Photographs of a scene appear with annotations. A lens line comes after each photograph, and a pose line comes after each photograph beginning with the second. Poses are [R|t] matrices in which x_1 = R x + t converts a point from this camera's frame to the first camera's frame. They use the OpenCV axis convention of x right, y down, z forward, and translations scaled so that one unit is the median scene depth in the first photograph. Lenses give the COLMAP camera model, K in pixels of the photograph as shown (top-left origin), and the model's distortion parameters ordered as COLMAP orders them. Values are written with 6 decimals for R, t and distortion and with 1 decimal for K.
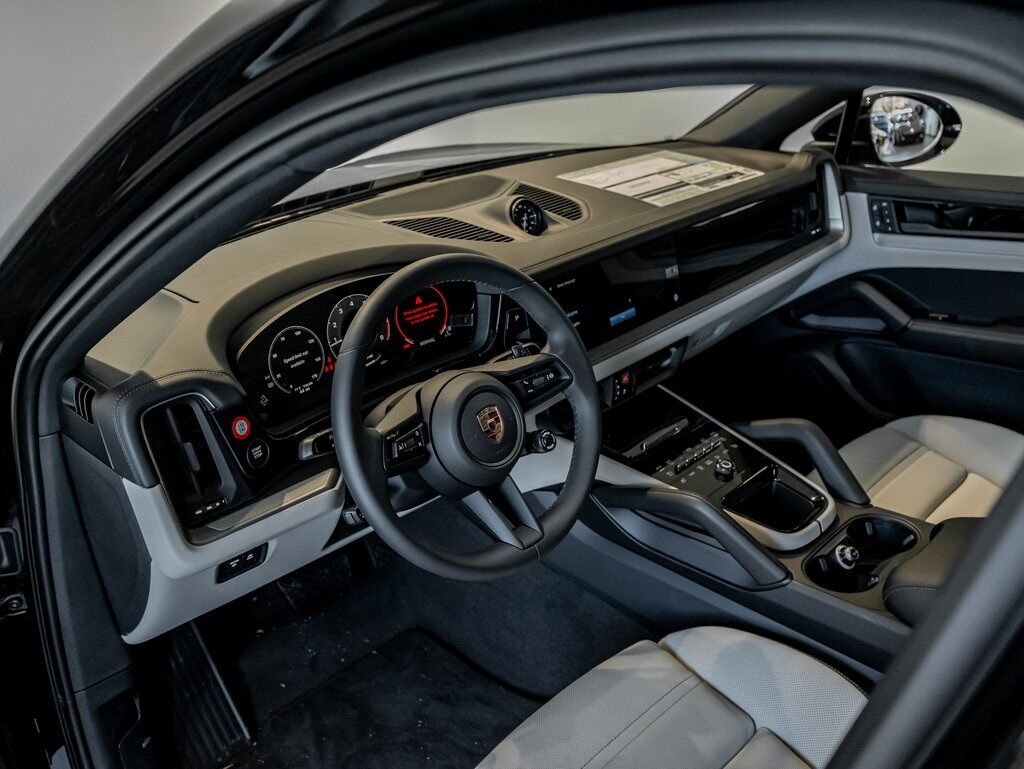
lens RADIAL K [[883.6, 0, 512.5], [0, 883.6, 386.9], [0, 0, 1]] dist [-0.010845, -0.016795]
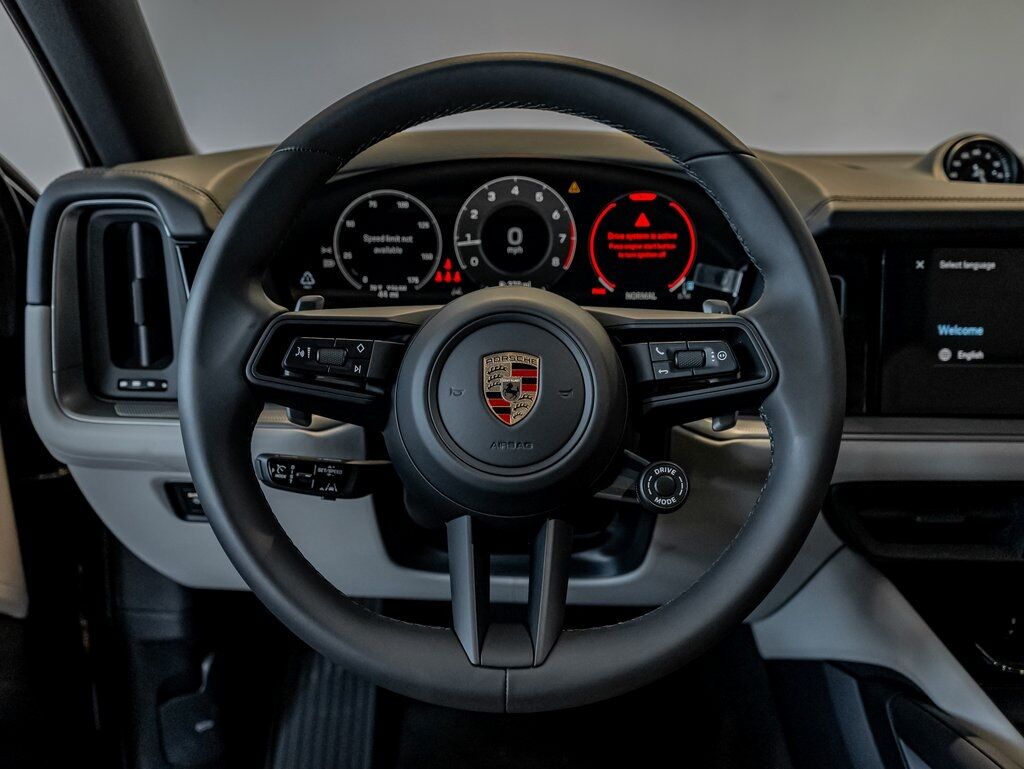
lens RADIAL K [[883.6, 0, 510.2], [0, 883.6, 390.9], [0, 0, 1]] dist [-0.010845, -0.016795]
pose [[0.701454, 0.244293, -0.669539, 0.266626], [-0.337504, 0.941269, -0.010153, 0.045403], [0.627736, 0.233094, 0.742707, 0.583611]]
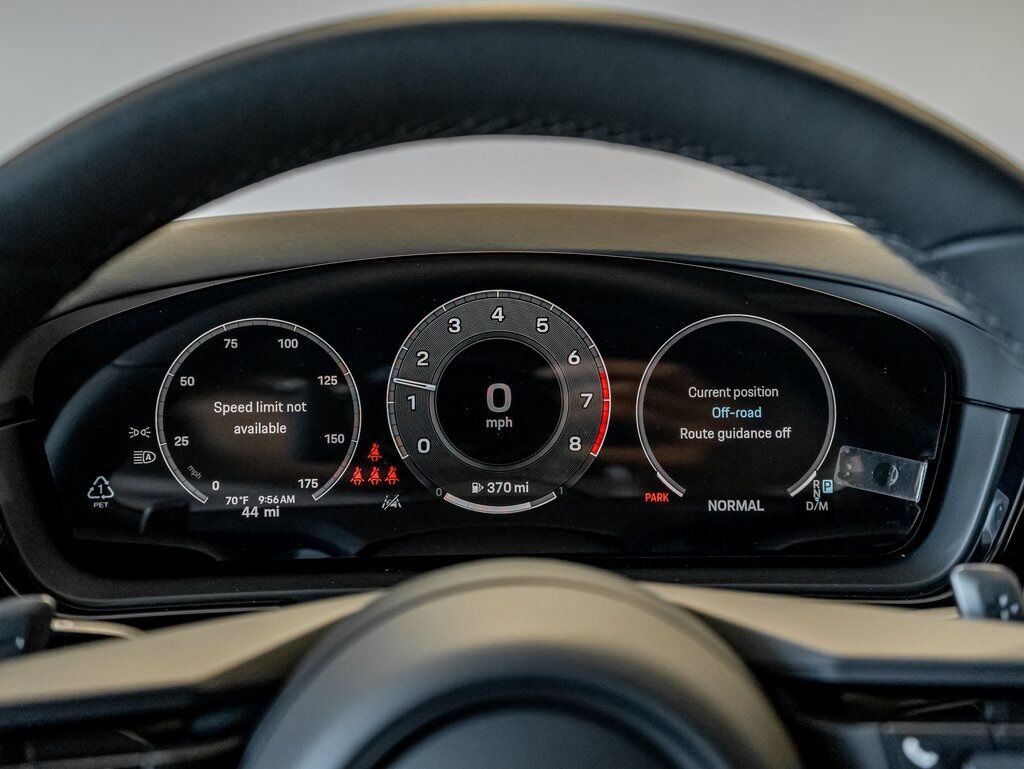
lens RADIAL K [[936.3, 0, 510.4], [0, 936.3, 384.3], [0, 0, 1]] dist [-0.021728, 0.002344]
pose [[0.727064, 0.160277, -0.667599, 0.062996], [-0.319935, 0.939435, -0.122893, -0.028038], [0.607469, 0.302940, 0.734308, 0.764627]]
